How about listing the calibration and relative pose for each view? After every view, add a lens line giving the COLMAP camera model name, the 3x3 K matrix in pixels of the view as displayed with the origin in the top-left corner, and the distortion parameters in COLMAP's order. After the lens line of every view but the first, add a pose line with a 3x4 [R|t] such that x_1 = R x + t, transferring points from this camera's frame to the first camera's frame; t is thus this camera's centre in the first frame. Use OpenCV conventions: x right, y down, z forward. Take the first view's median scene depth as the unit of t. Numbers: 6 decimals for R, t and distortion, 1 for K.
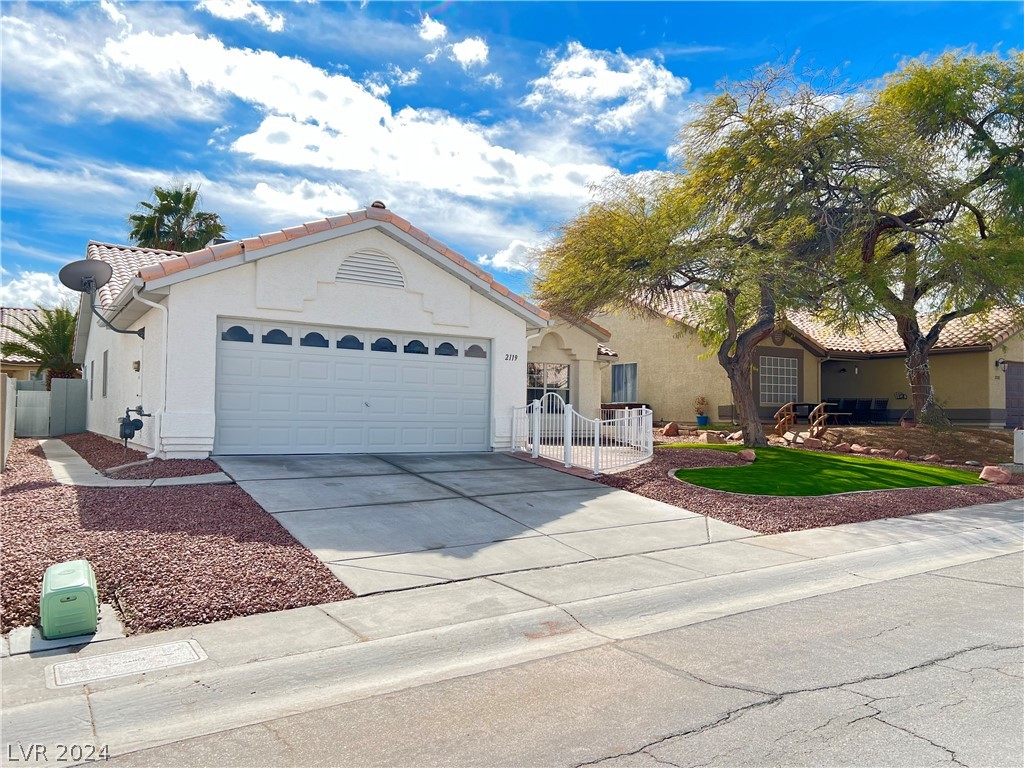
lens RADIAL K [[779.4, 0, 513.5], [0, 779.4, 385.7], [0, 0, 1]] dist [0.016805, -0.003343]
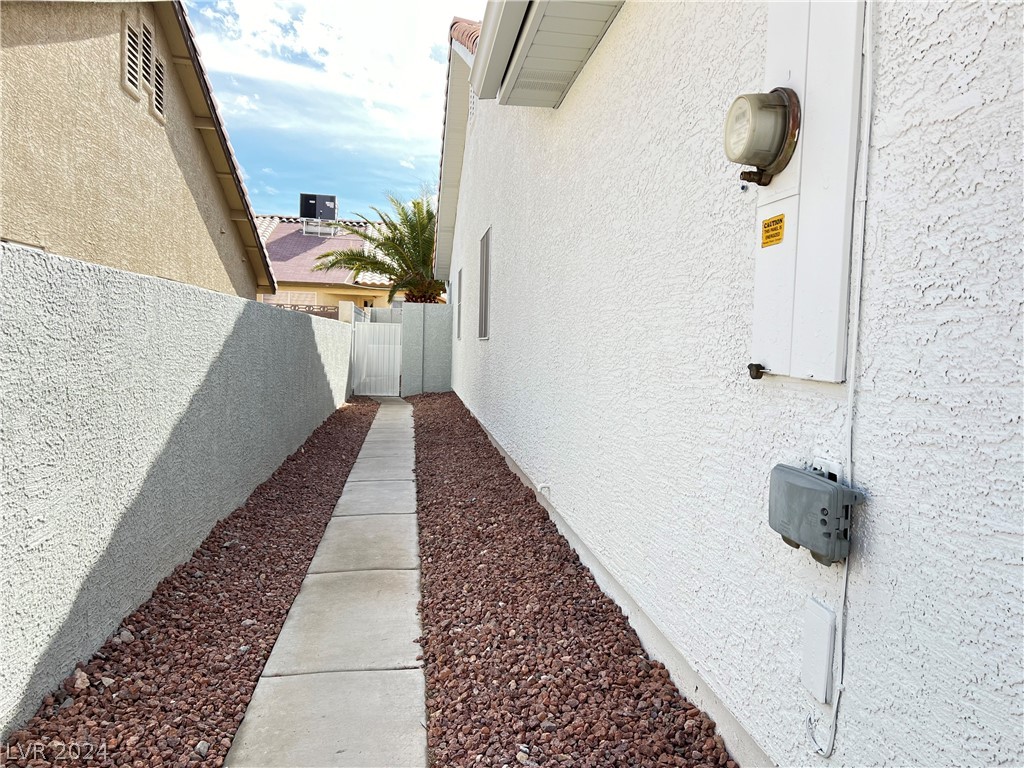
lens RADIAL K [[779.4, 0, 512.0], [0, 779.4, 383.7], [0, 0, 1]] dist [0.016805, -0.003343]
pose [[0.908761, 0.030254, -0.416218, -0.227066], [0.006490, 0.996223, 0.086583, 0.001307], [0.417266, -0.081385, 0.905133, 0.424650]]
